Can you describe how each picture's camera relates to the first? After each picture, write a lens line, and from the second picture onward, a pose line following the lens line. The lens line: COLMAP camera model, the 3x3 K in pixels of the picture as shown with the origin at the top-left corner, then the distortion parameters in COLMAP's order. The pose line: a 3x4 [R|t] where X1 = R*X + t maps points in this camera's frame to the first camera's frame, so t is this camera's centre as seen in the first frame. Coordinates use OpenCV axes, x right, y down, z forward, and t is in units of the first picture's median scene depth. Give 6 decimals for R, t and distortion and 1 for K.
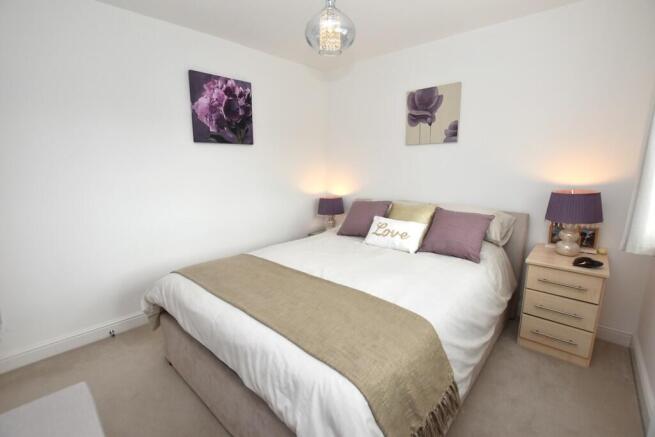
lens RADIAL K [[294.3, 0, 329.2], [0, 294.3, 219.4], [0, 0, 1]] dist [-0.026631, 0.001371]
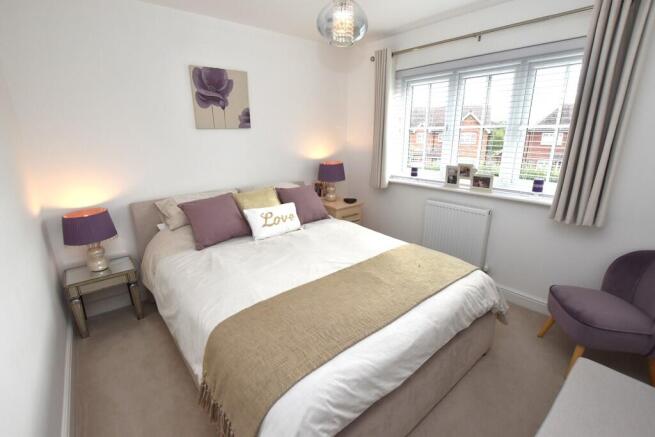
lens RADIAL K [[294.3, 0, 329.2], [0, 294.3, 219.4], [0, 0, 1]] dist [-0.026631, 0.001371]
pose [[0.126982, -0.266093, 0.955547, -0.644711], [0.195597, 0.951147, 0.238875, -0.141169], [-0.972429, 0.156570, 0.172825, 0.565083]]
